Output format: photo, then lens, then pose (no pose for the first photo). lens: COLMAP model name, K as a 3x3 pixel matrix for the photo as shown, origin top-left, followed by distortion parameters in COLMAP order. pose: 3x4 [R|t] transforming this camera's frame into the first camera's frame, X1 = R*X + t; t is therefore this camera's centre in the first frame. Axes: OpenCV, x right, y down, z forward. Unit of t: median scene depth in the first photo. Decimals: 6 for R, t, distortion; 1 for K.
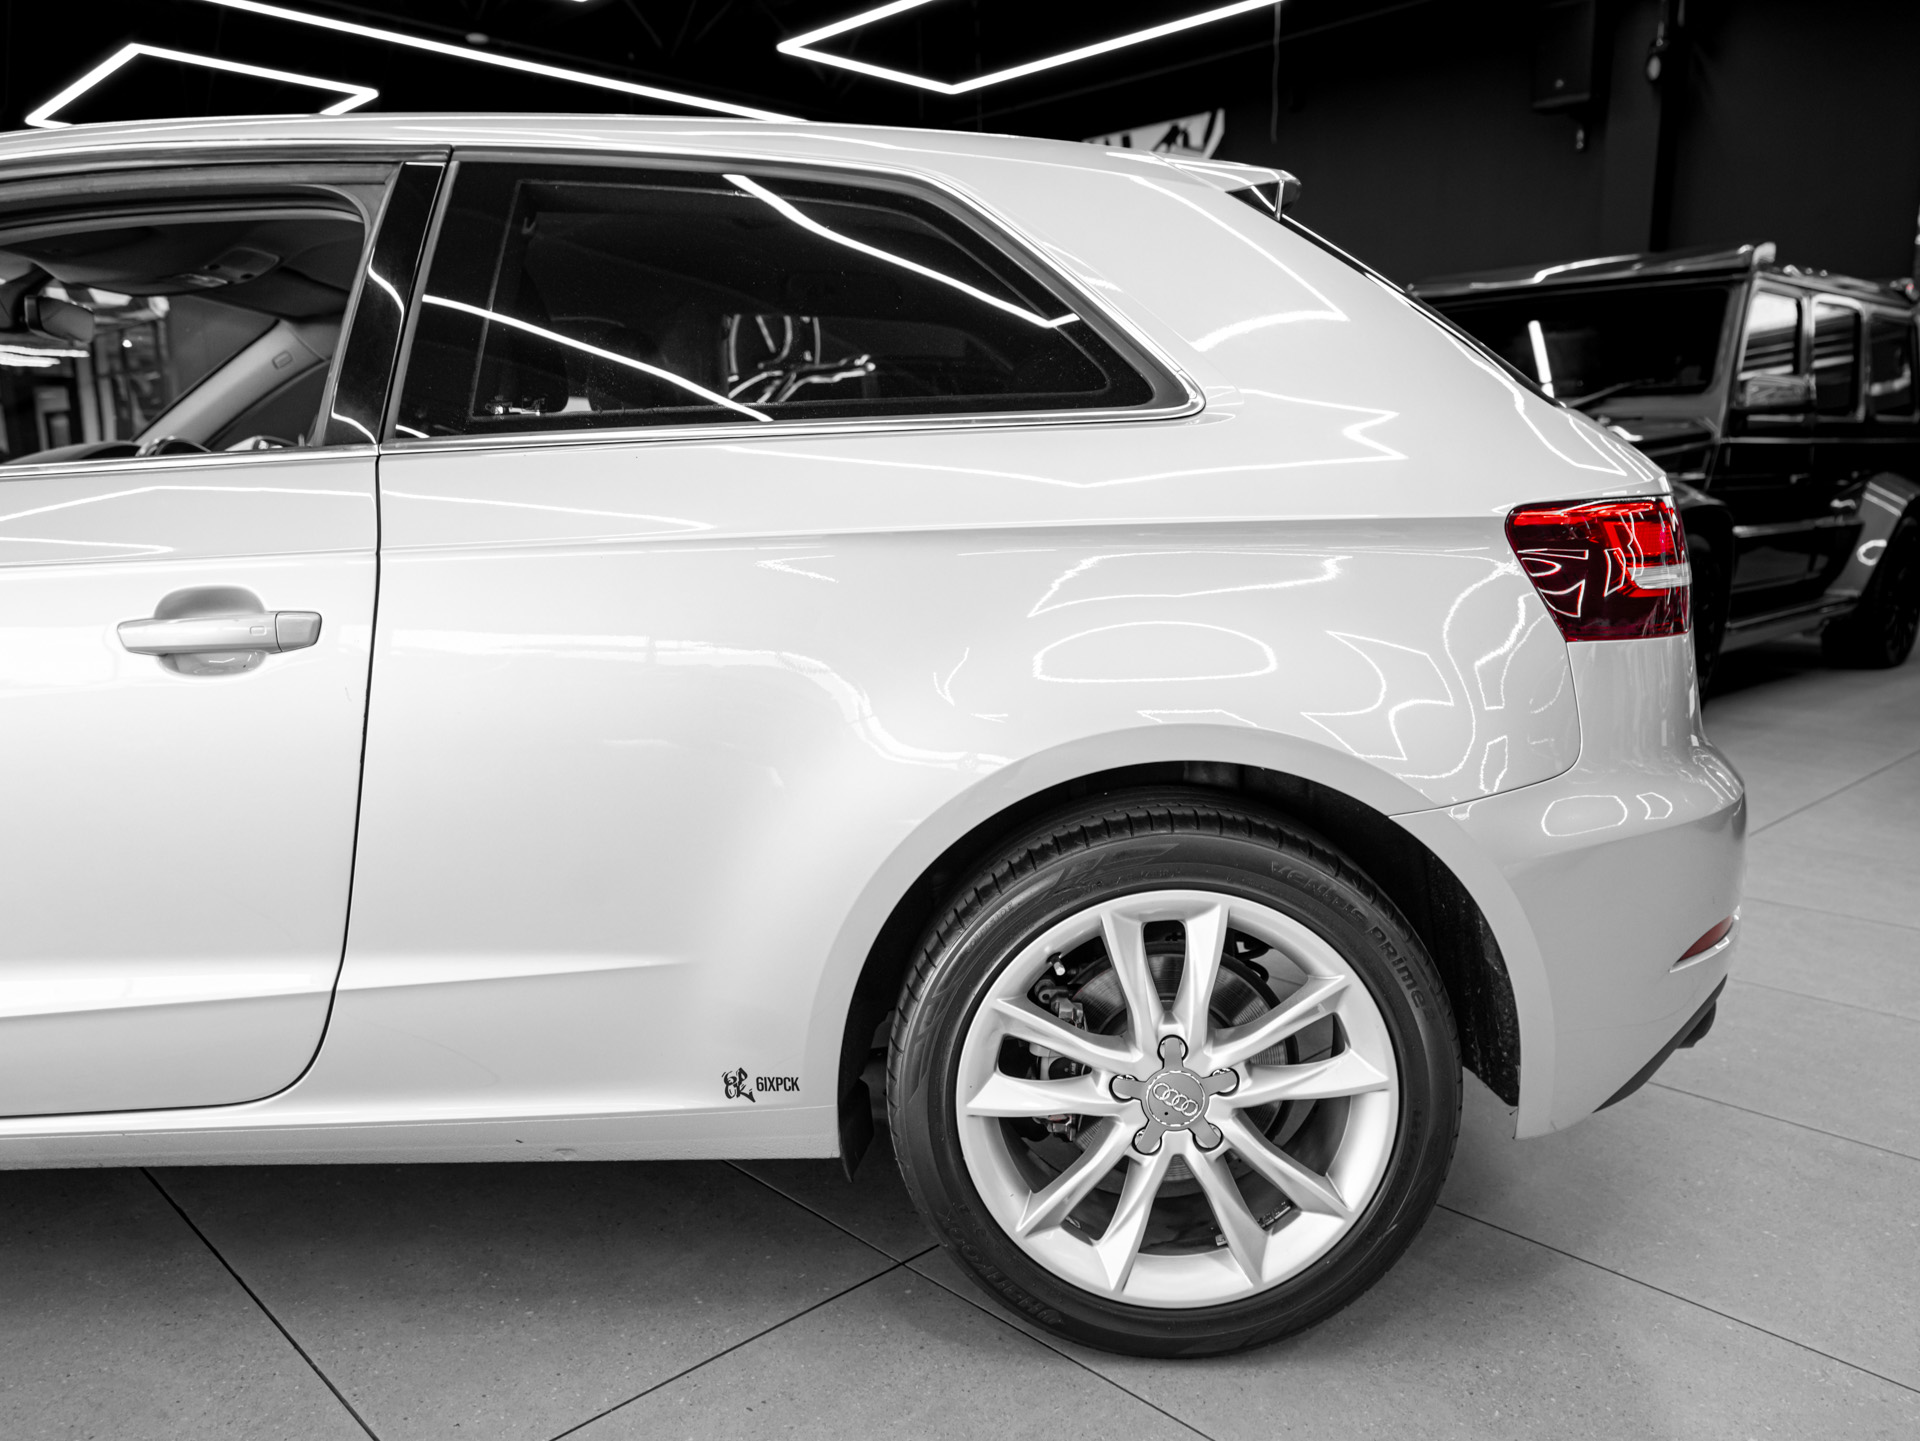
lens RADIAL K [[1441.8, 0, 960.0], [0, 1441.8, 720.5], [0, 0, 1]] dist [-0.030178, 0.070402]
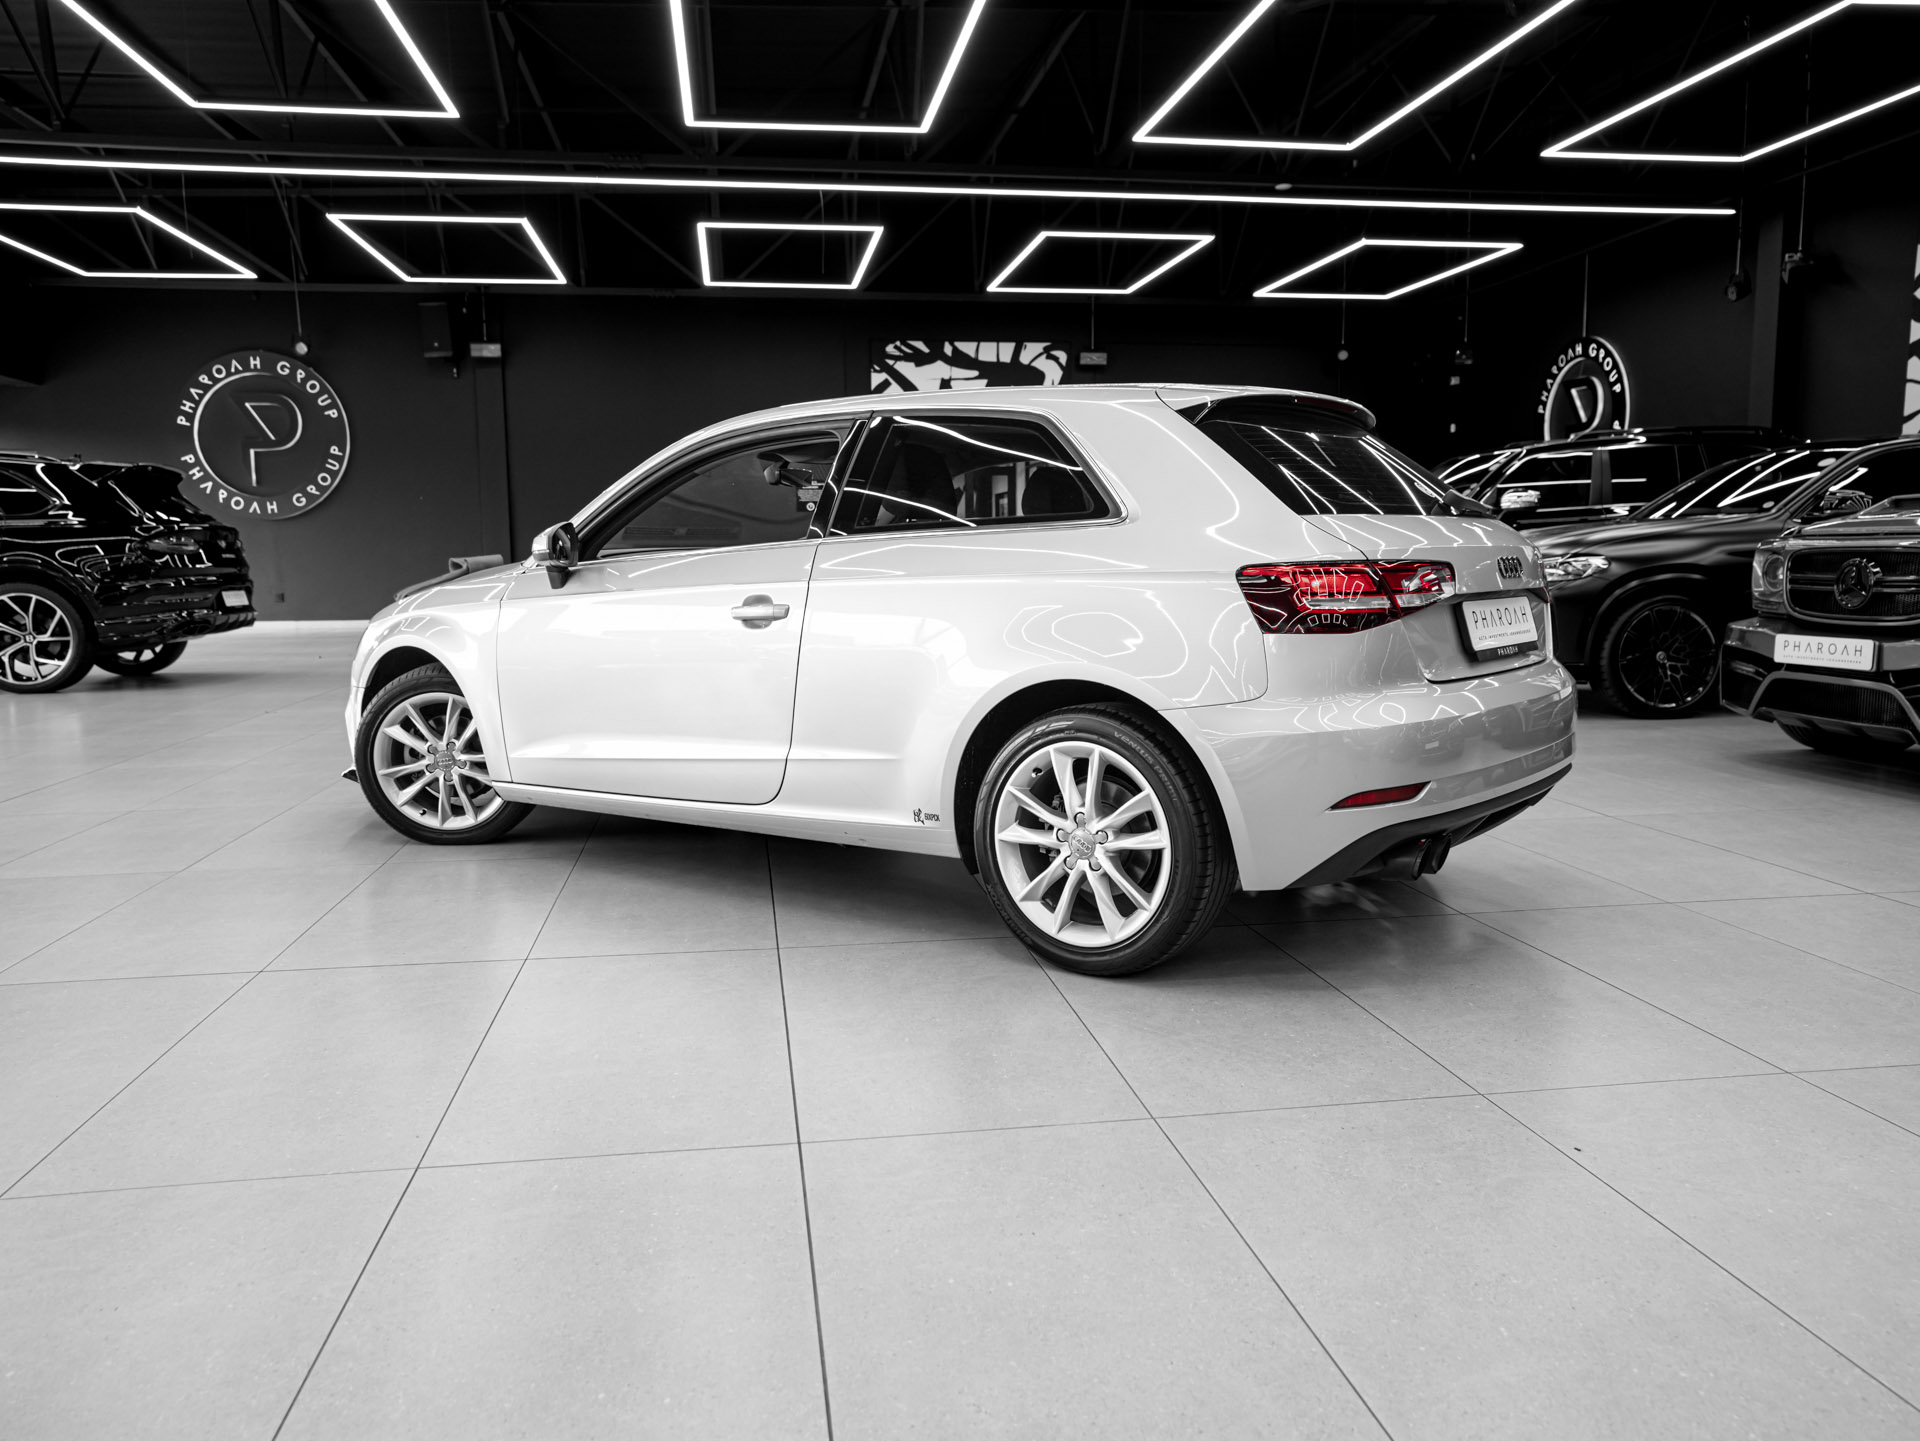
lens RADIAL K [[1441.8, 0, 960.0], [0, 1441.8, 720.5], [0, 0, 1]] dist [-0.030178, 0.070402]
pose [[0.817557, 0.066661, -0.571977, 1.183564], [-0.092580, 0.995572, -0.016300, 0.131604], [0.568357, 0.066280, 0.820108, -0.839654]]
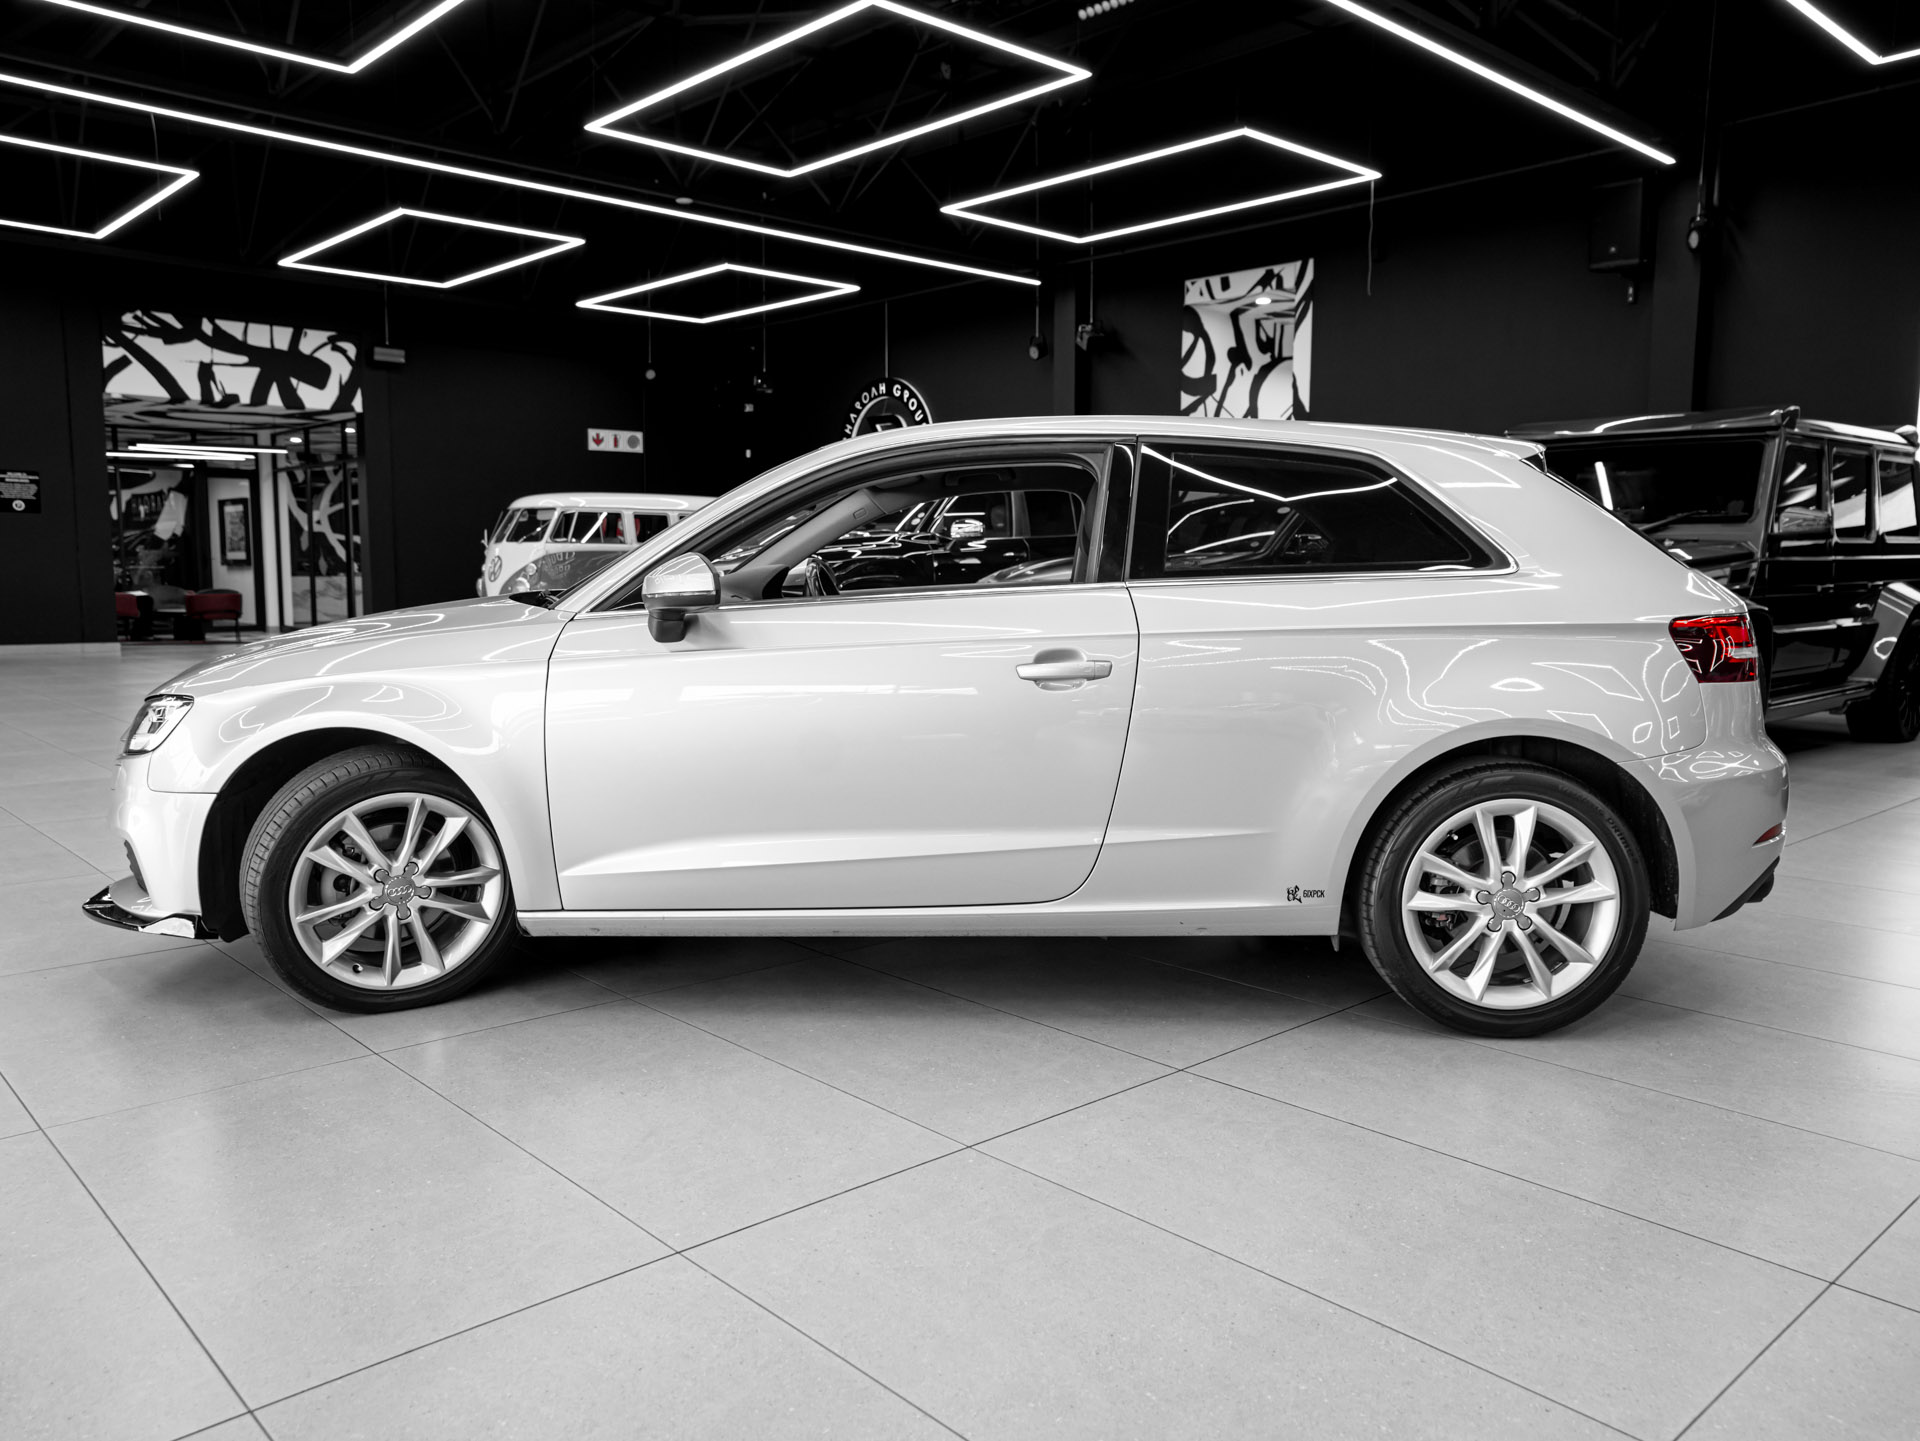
lens RADIAL K [[1441.8, 0, 960.0], [0, 1441.8, 720.5], [0, 0, 1]] dist [-0.030178, 0.070402]
pose [[0.999723, 0.013126, -0.019511, -0.585590], [-0.014267, 0.998124, -0.059544, 0.133486], [0.018693, 0.059806, 0.998035, -1.056961]]
